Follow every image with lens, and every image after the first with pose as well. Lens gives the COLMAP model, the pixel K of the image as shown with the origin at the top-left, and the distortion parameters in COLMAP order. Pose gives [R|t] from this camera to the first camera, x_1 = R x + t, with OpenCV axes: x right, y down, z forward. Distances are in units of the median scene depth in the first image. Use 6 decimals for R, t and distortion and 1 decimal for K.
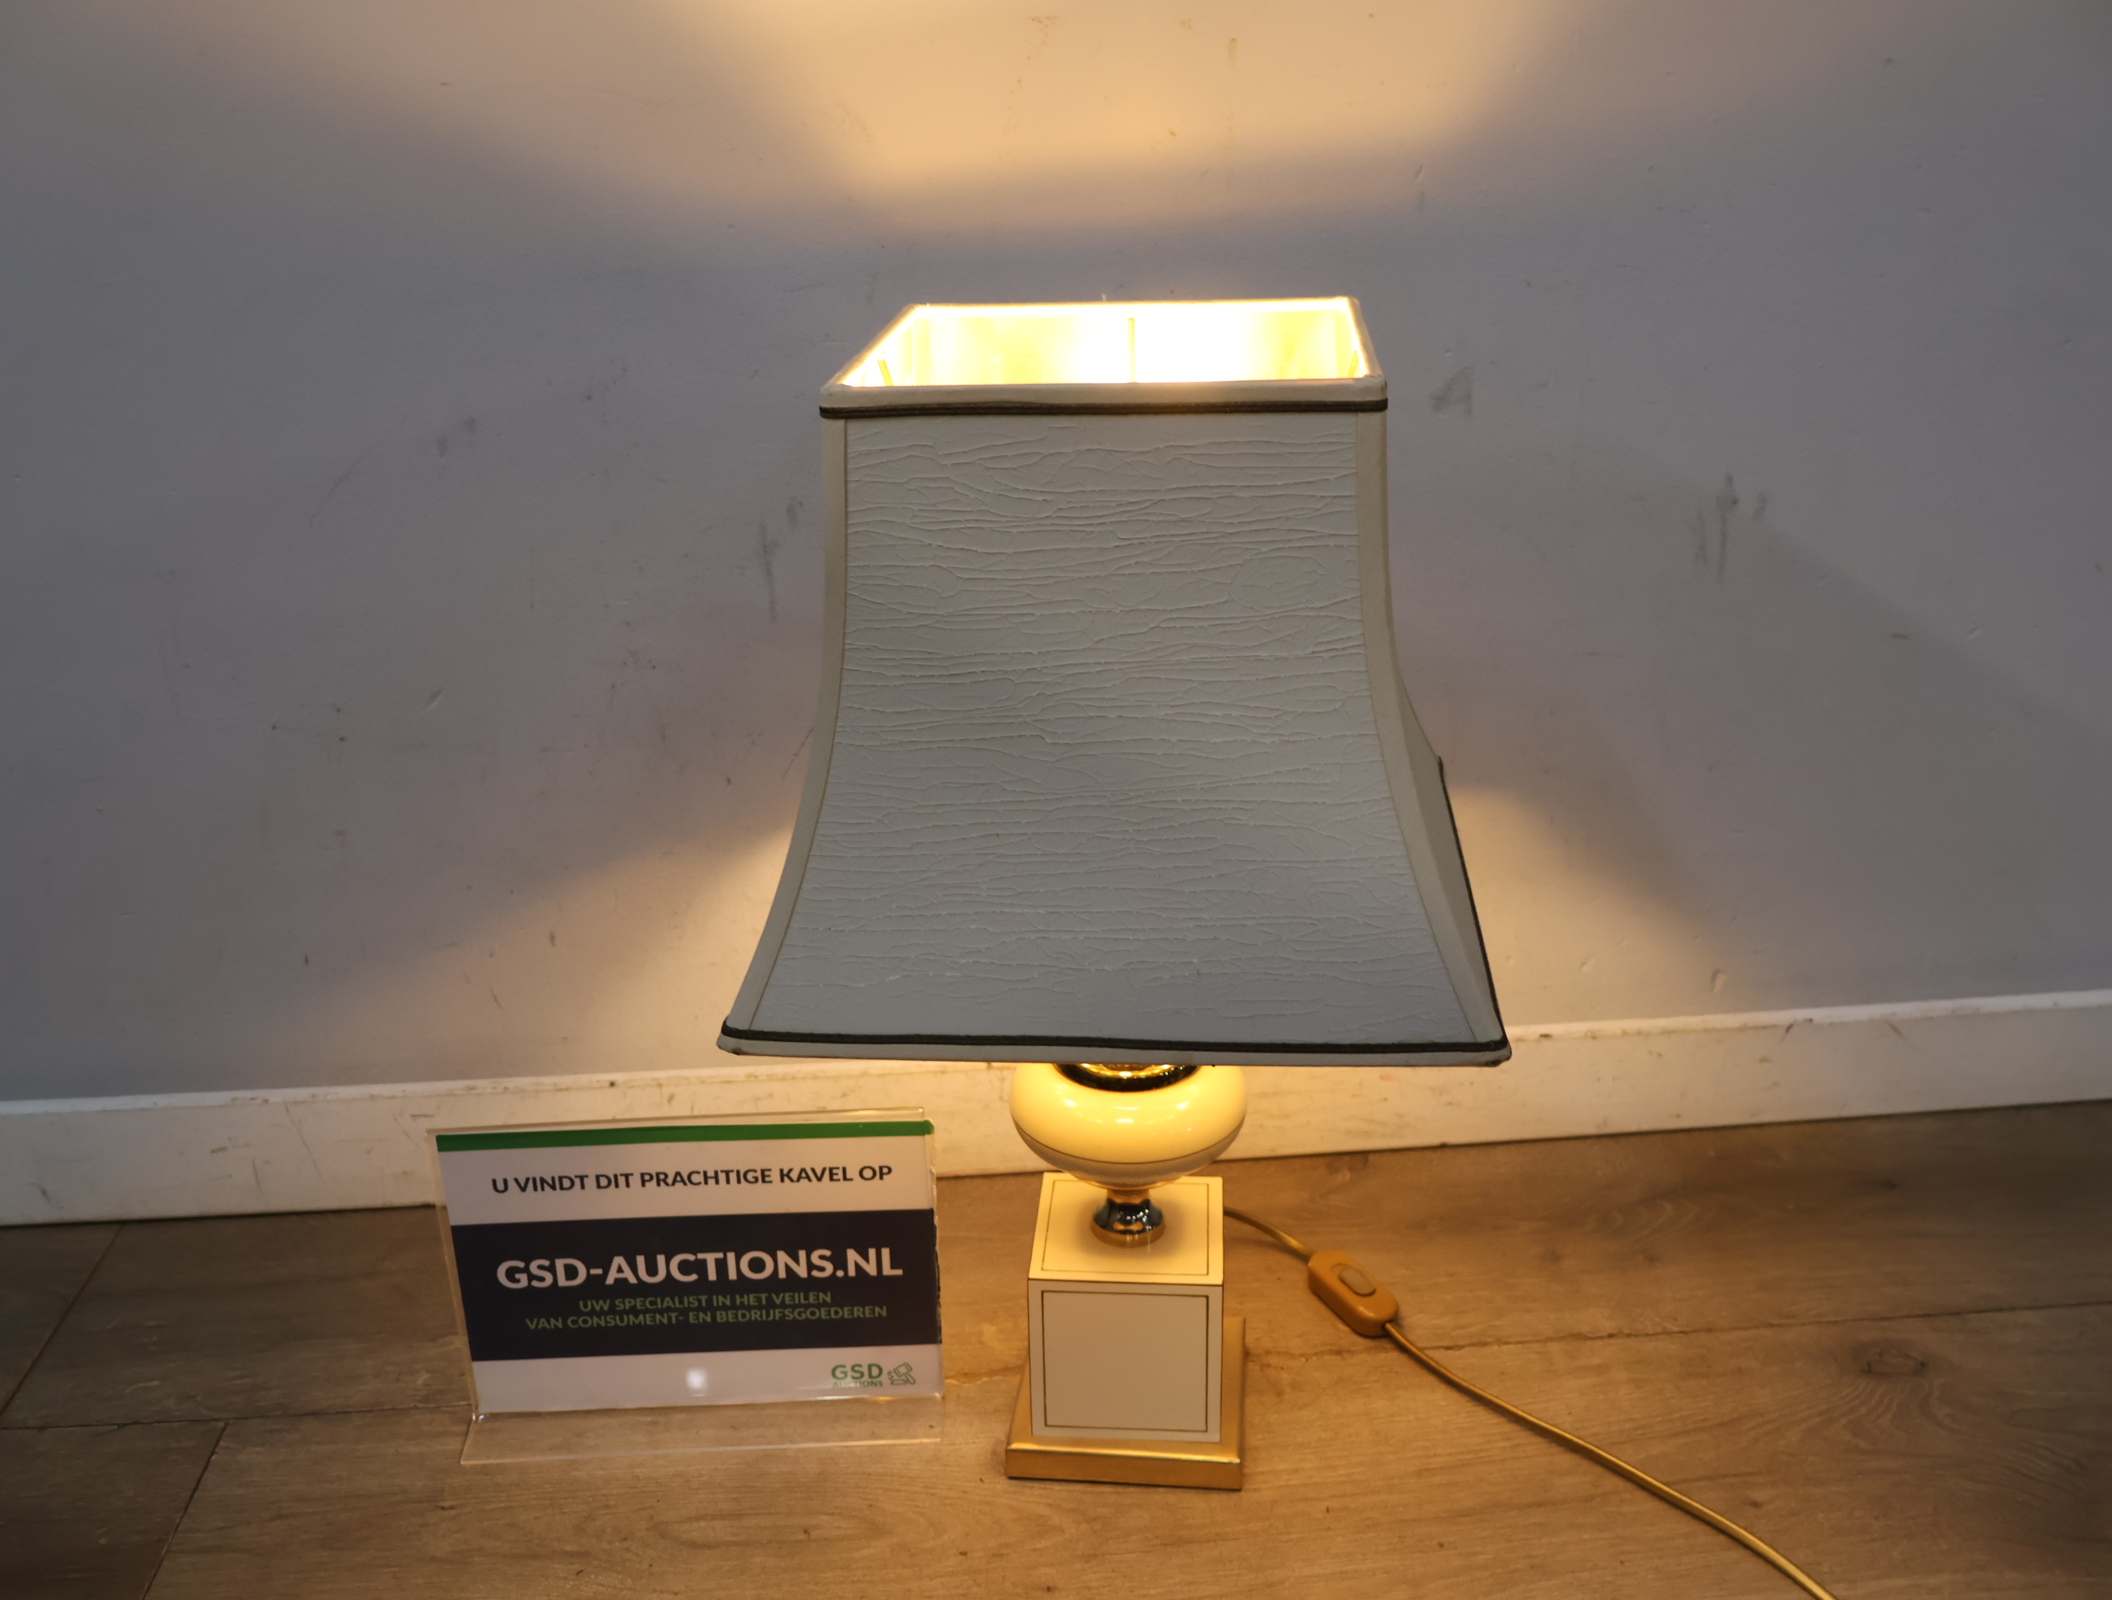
lens RADIAL K [[1999.3, 0, 1039.5], [0, 1999.3, 791.7], [0, 0, 1]] dist [-0.000873, 0.000000]
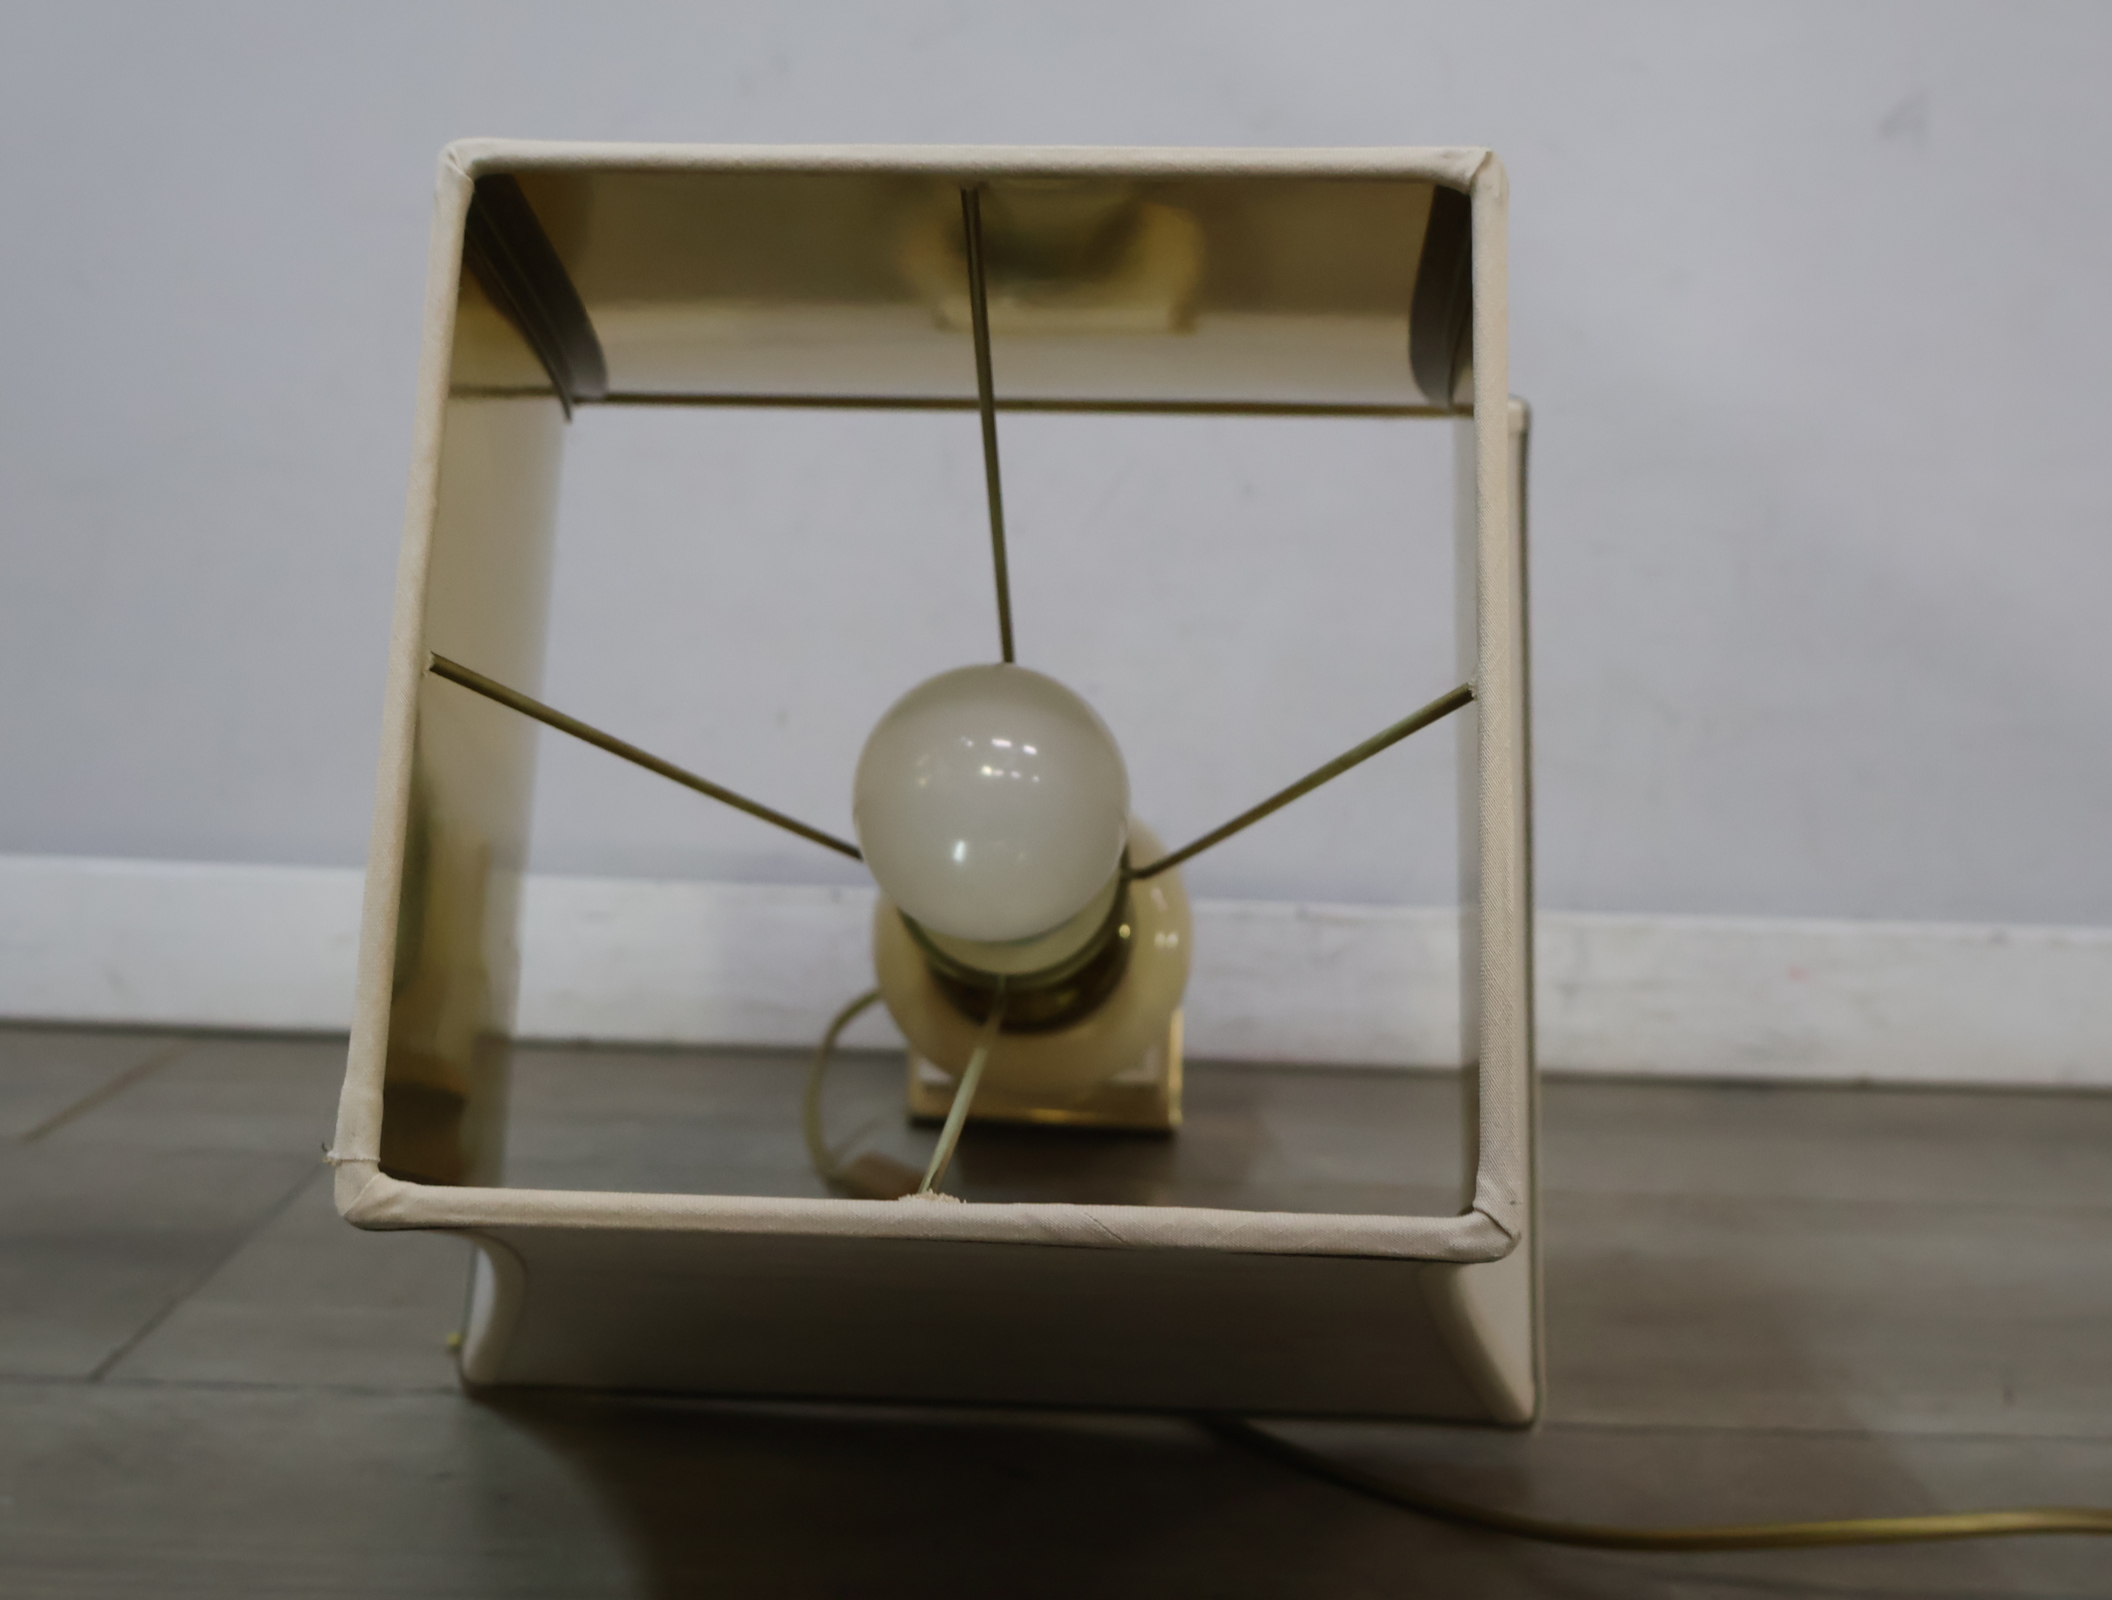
lens RADIAL K [[2070.0, 0, 1050.8], [0, 2070.0, 808.2], [0, 0, 1]] dist [0.011001, 0.000000]
pose [[0.997073, 0.072111, -0.025392, -0.133536], [-0.076239, 0.962613, -0.259930, 0.394632], [0.005699, 0.261105, 0.965294, 0.225291]]
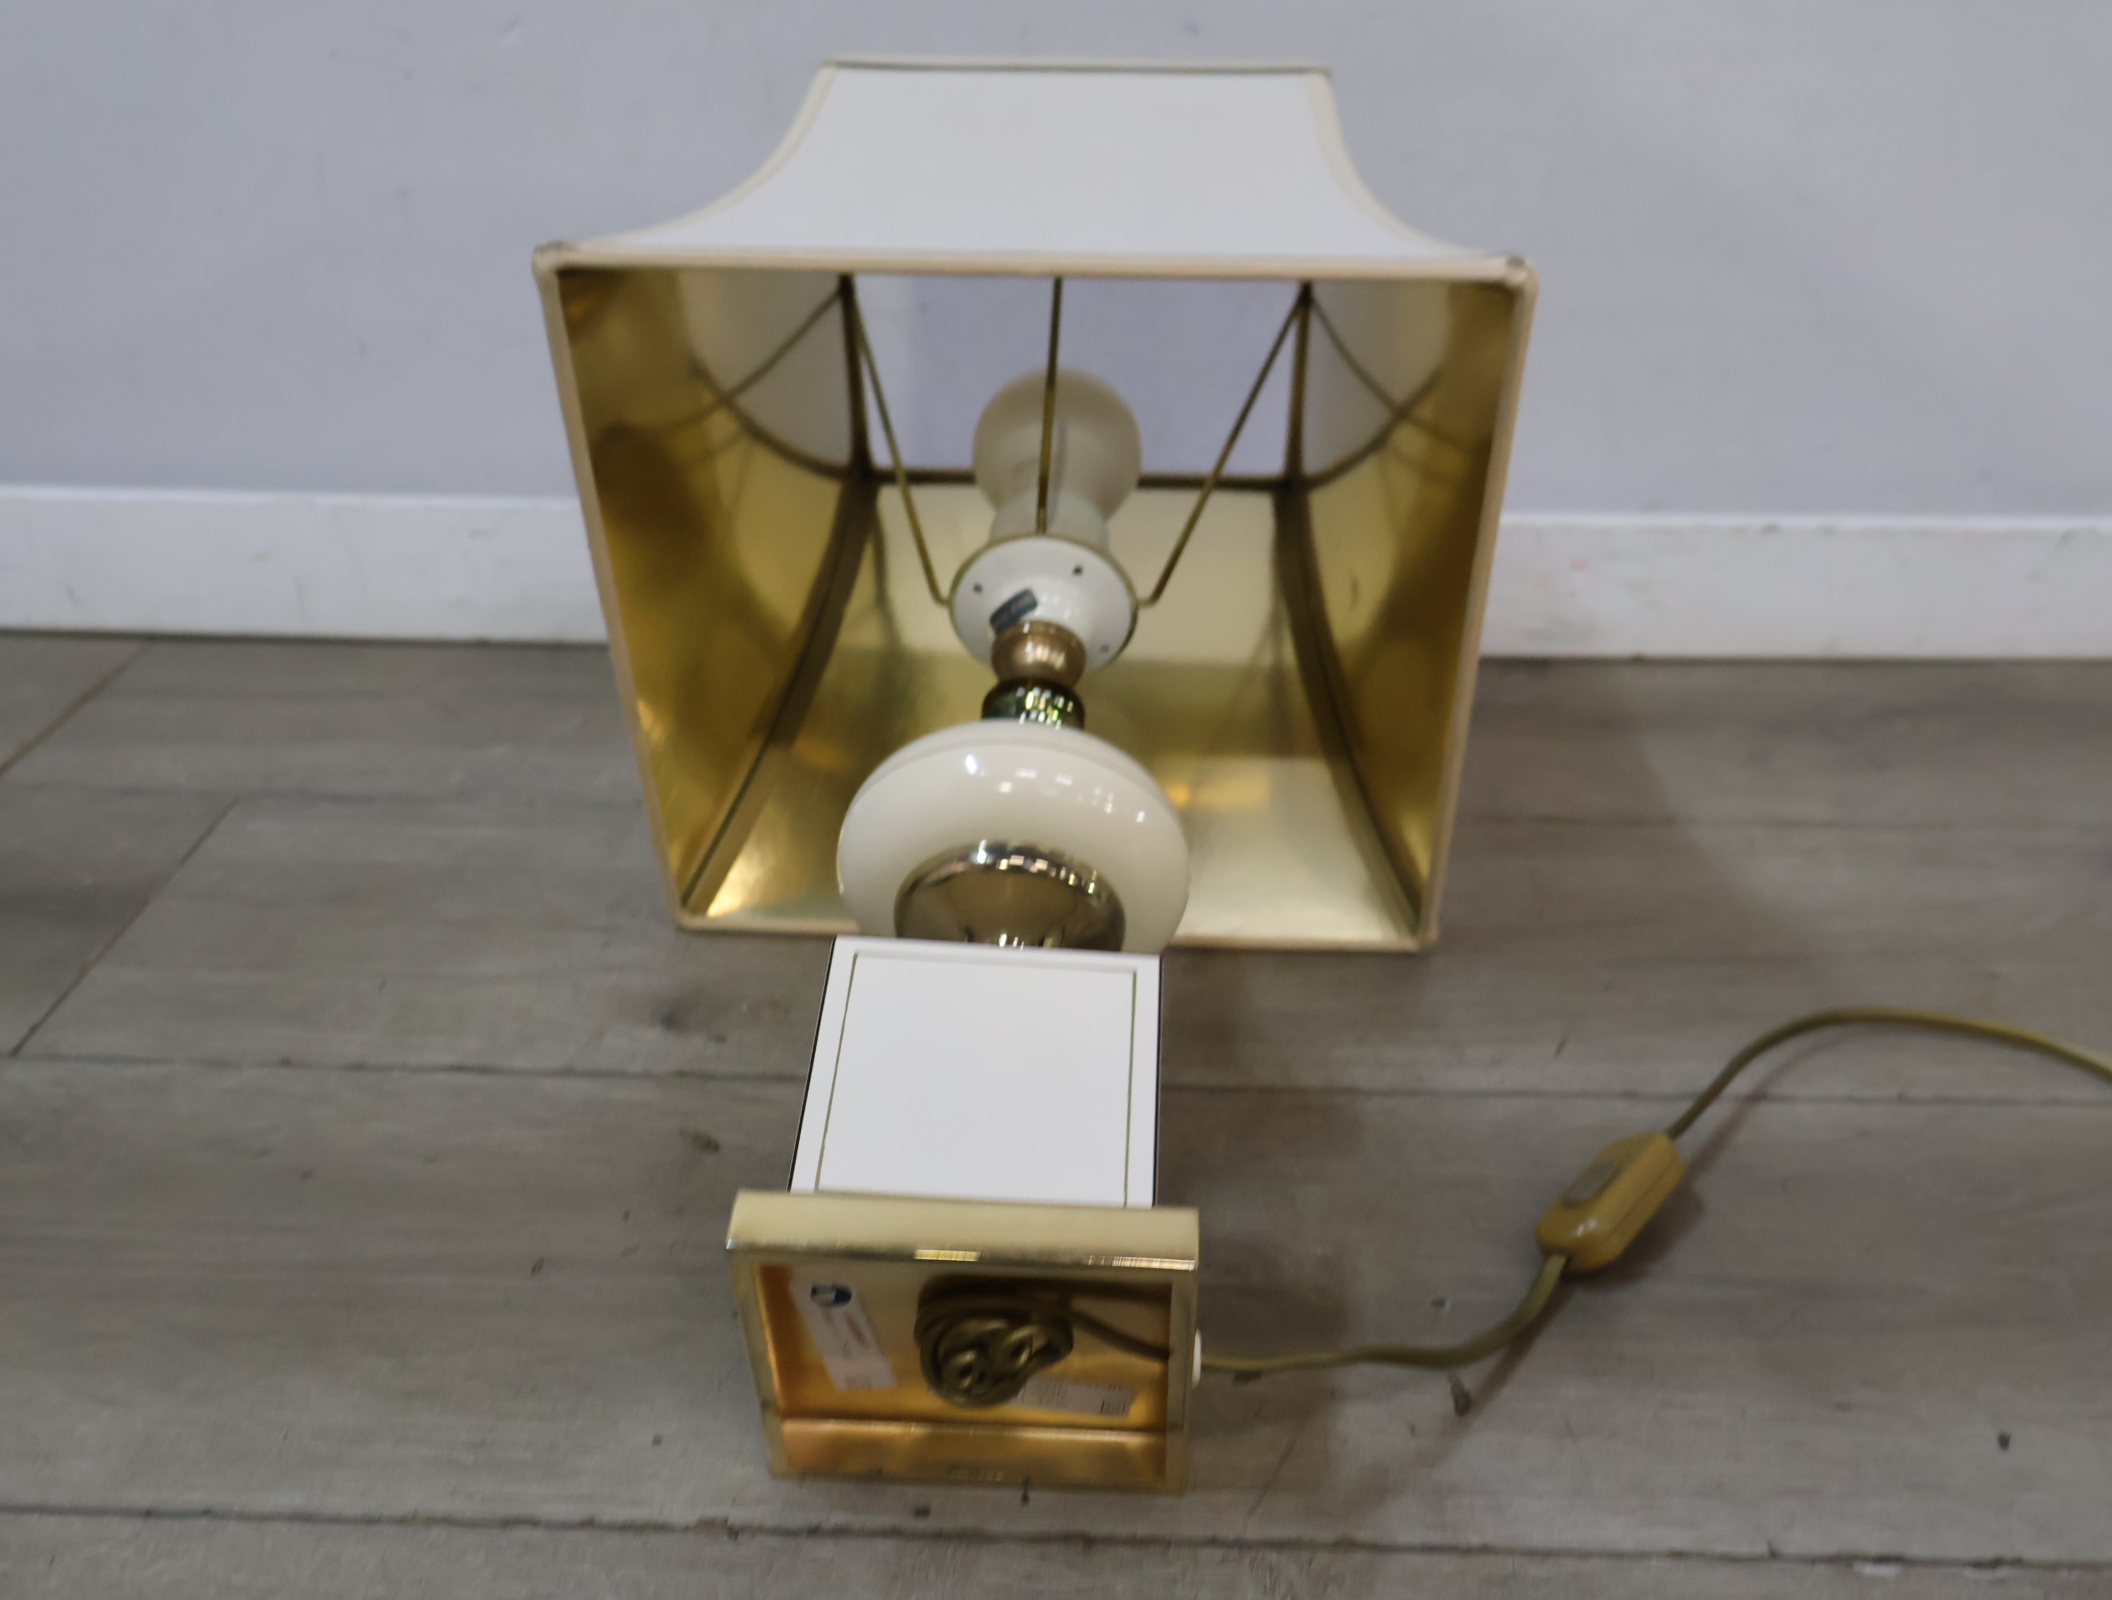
lens RADIAL K [[2070.0, 0, 1057.3], [0, 2070.0, 772.8], [0, 0, 1]] dist [0.011001, 0.000000]
pose [[0.995222, 0.069575, -0.068501, 0.021955], [-0.065184, 0.995794, 0.064378, 0.235395], [0.072692, -0.059605, 0.995572, 0.111713]]
